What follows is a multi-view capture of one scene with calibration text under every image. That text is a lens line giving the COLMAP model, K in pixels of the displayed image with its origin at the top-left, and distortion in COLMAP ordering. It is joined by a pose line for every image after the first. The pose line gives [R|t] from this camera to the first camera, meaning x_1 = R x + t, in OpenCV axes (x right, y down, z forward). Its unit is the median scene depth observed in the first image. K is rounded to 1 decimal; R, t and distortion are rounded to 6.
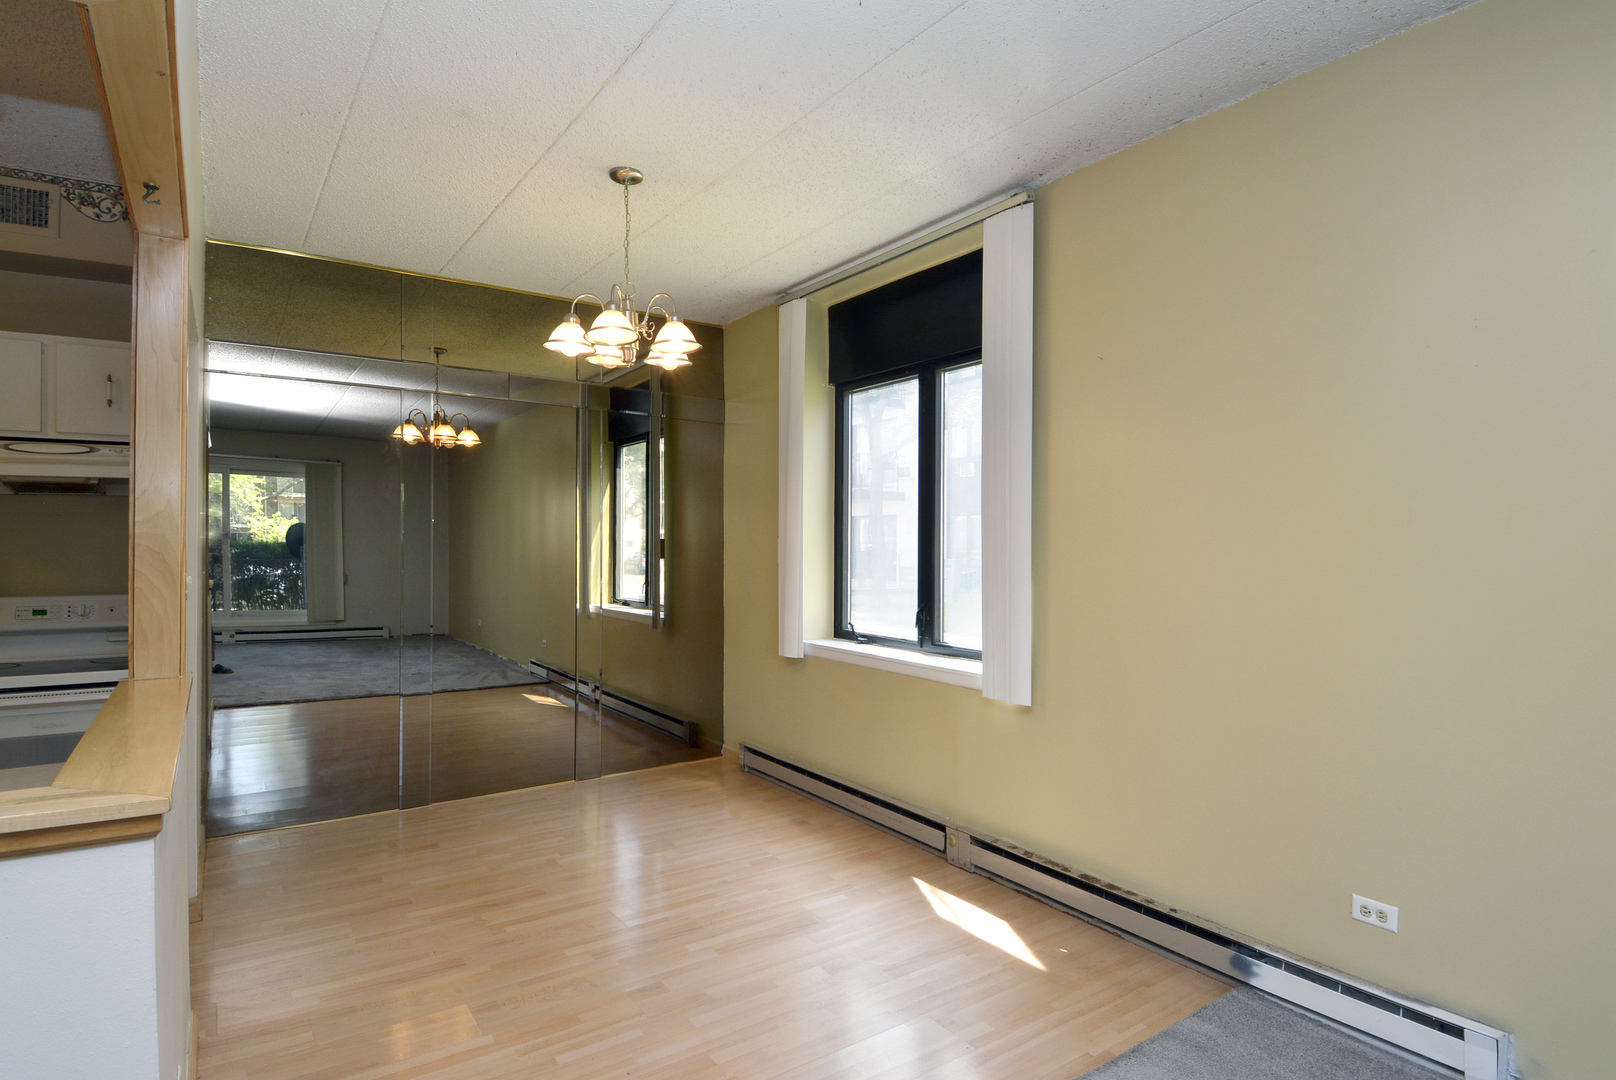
lens RADIAL K [[863.2, 0, 804.3], [0, 863.2, 558.9], [0, 0, 1]] dist [0.000764, -0.021867]
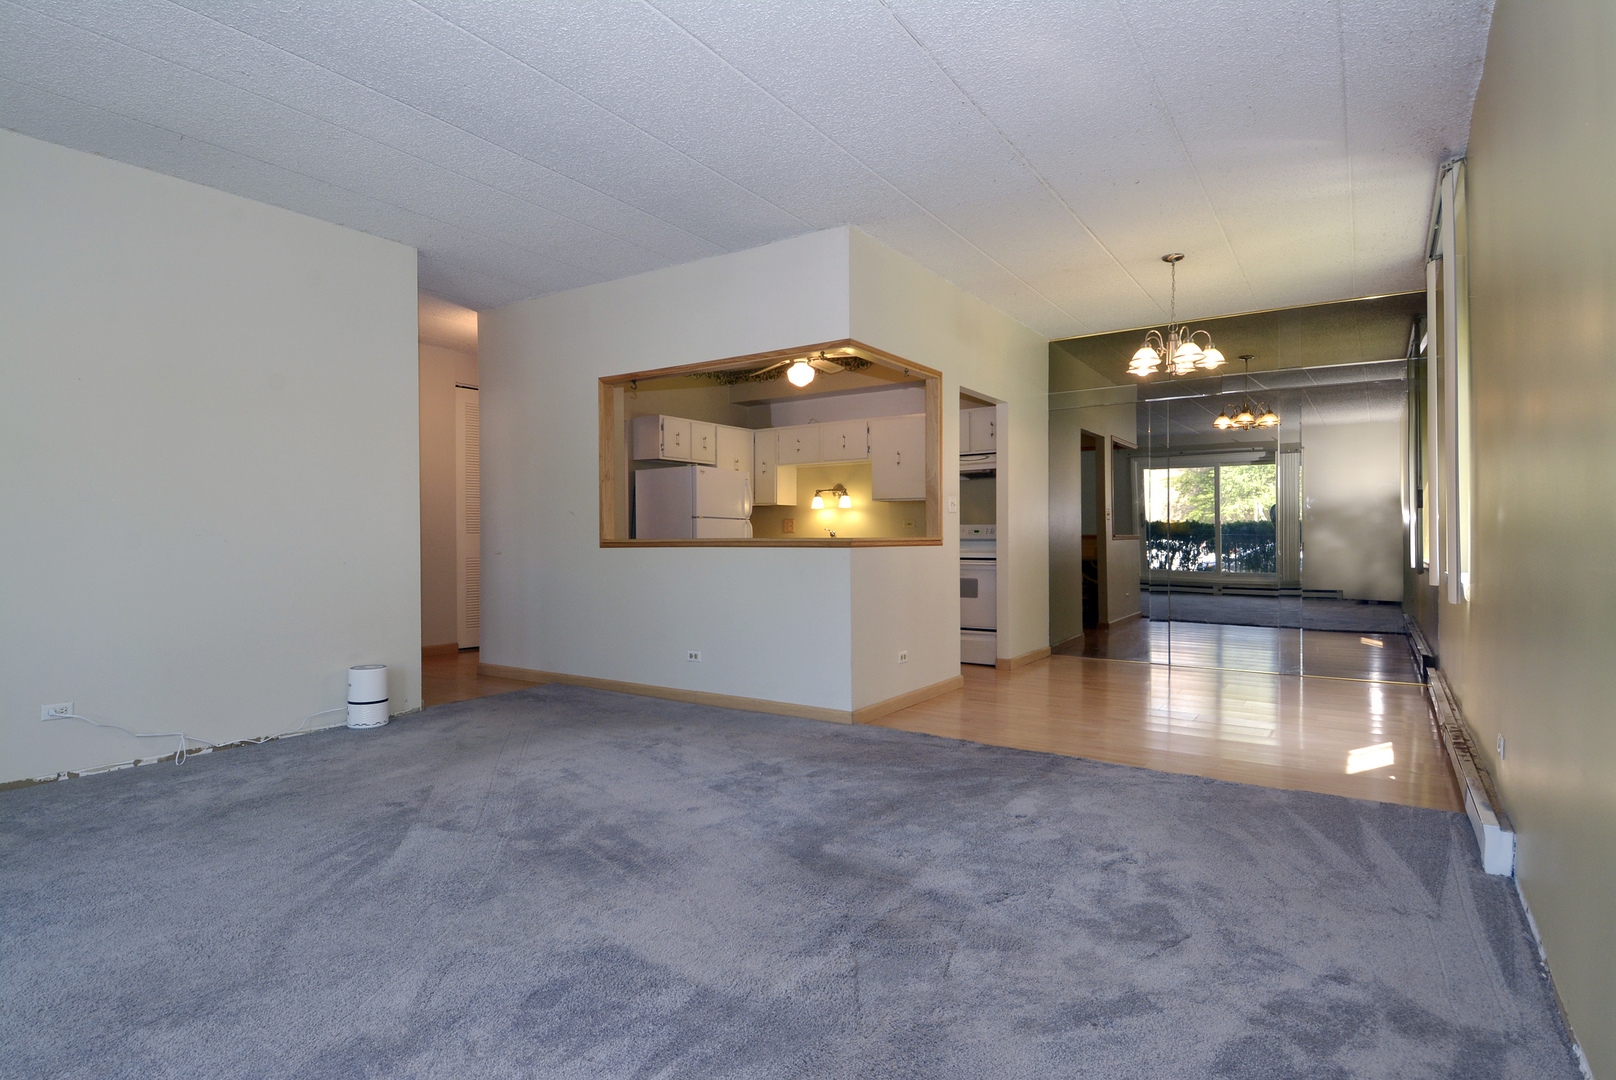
lens RADIAL K [[838.7, 0, 808.0], [0, 838.7, 540.0], [0, 0, 1]] dist [-0.000663, -0.001116]
pose [[0.378534, -0.008021, -0.925552, 0.984879], [-0.003263, 0.999945, -0.010000, 0.109715], [0.925581, 0.006805, 0.378487, -0.265730]]
